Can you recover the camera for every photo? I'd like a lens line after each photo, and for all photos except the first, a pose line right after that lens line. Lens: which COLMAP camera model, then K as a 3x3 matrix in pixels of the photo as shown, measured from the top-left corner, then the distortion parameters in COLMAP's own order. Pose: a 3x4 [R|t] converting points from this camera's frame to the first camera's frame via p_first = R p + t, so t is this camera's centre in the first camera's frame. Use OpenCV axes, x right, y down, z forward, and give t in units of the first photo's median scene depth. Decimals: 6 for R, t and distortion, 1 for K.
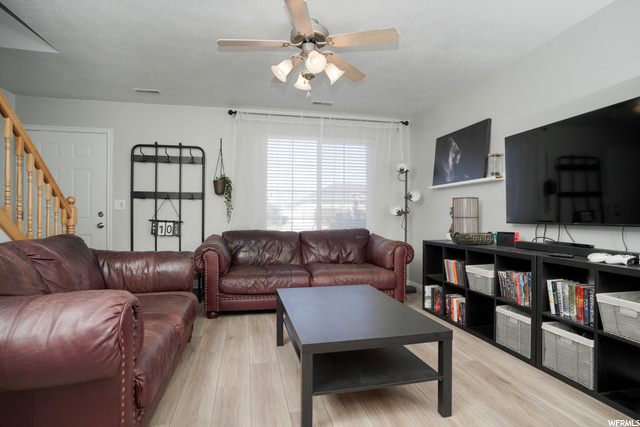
lens RADIAL K [[342.3, 0, 324.0], [0, 342.3, 213.2], [0, 0, 1]] dist [-0.085344, 0.045338]
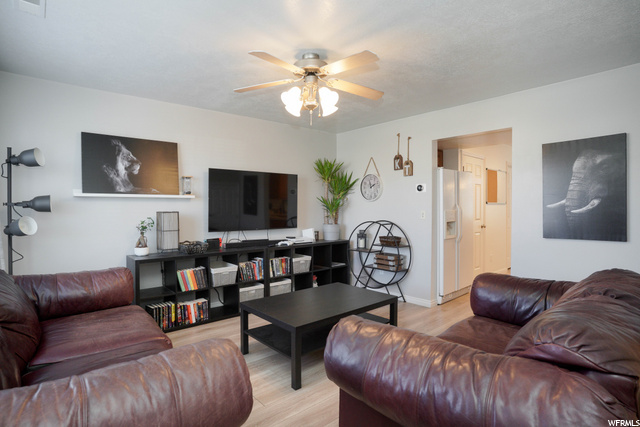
lens RADIAL K [[321.8, 0, 320.0], [0, 321.8, 213.5], [0, 0, 1]] dist [0.000356, -0.000040]
pose [[-0.442310, -0.016181, 0.896716, -0.708220], [-0.006785, 0.999869, 0.014695, -0.058577], [-0.896837, 0.000416, -0.442361, 1.025852]]
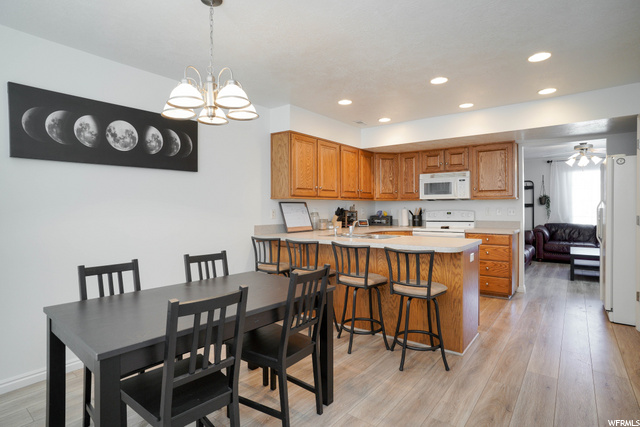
lens RADIAL K [[332.3, 0, 319.8], [0, 332.3, 207.6], [0, 0, 1]] dist [-0.075445, 0.040989]
pose [[0.639037, -0.000854, -0.769176, 0.390278], [0.008541, 0.999946, 0.005986, -0.074843], [0.769129, -0.010395, 0.639010, -1.500544]]
